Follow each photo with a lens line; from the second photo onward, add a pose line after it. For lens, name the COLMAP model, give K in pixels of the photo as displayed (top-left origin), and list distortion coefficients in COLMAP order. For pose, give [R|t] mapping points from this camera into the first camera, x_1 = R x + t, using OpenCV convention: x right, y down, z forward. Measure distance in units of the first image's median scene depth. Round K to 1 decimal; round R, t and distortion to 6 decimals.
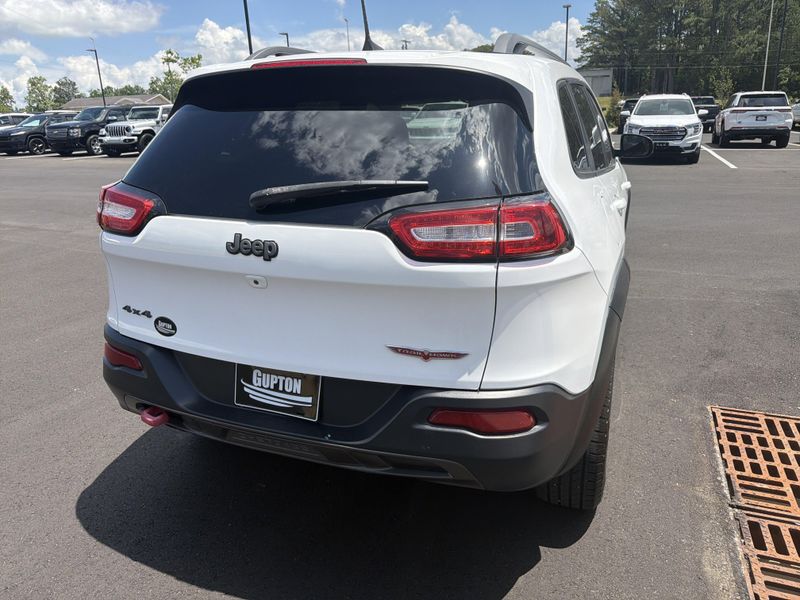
lens RADIAL K [[572.4, 0, 402.0], [0, 572.4, 294.9], [0, 0, 1]] dist [0.010690, -0.013656]
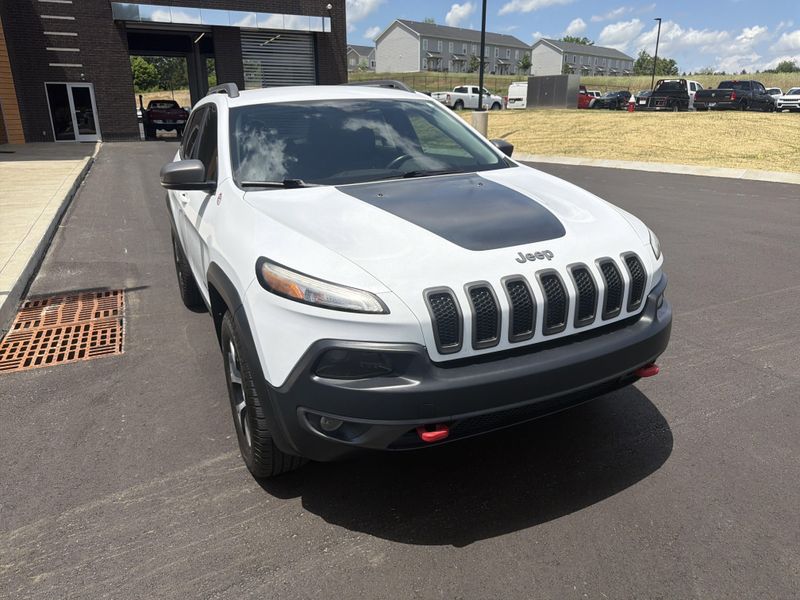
lens RADIAL K [[572.4, 0, 402.0], [0, 572.4, 294.9], [0, 0, 1]] dist [0.010690, -0.013656]
pose [[-0.687203, 0.257966, -0.679121, 1.386523], [-0.174492, 0.848849, 0.499007, -1.010256], [0.705198, 0.461421, -0.538319, 3.054472]]
